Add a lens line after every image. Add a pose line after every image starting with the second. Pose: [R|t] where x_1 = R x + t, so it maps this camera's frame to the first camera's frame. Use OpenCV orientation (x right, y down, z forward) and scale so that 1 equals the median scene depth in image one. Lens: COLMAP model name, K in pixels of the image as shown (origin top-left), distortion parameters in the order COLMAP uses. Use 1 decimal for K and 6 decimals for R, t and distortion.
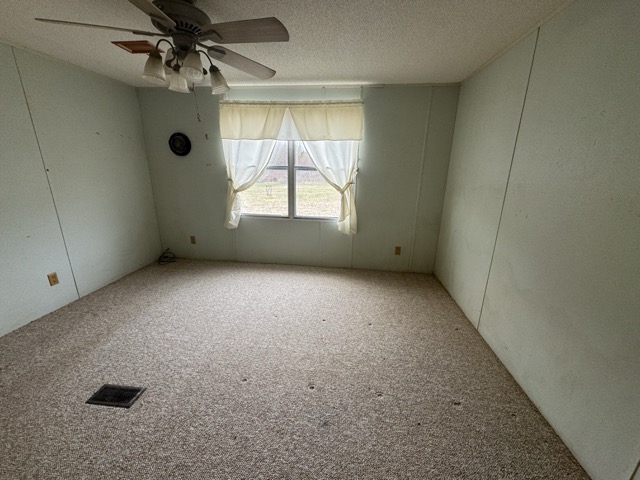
lens RADIAL K [[252.8, 0, 317.1], [0, 252.8, 238.3], [0, 0, 1]] dist [0.002540, -0.000462]
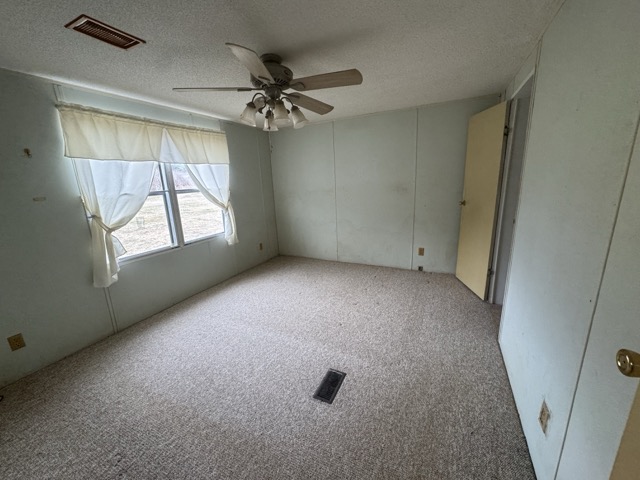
lens RADIAL K [[252.8, 0, 321.2], [0, 252.8, 238.9], [0, 0, 1]] dist [0.002540, -0.000462]
pose [[0.340144, -0.251810, 0.906032, -0.791492], [0.309782, 0.939706, 0.144870, -0.085790], [-0.887883, 0.231395, 0.397642, 0.200926]]
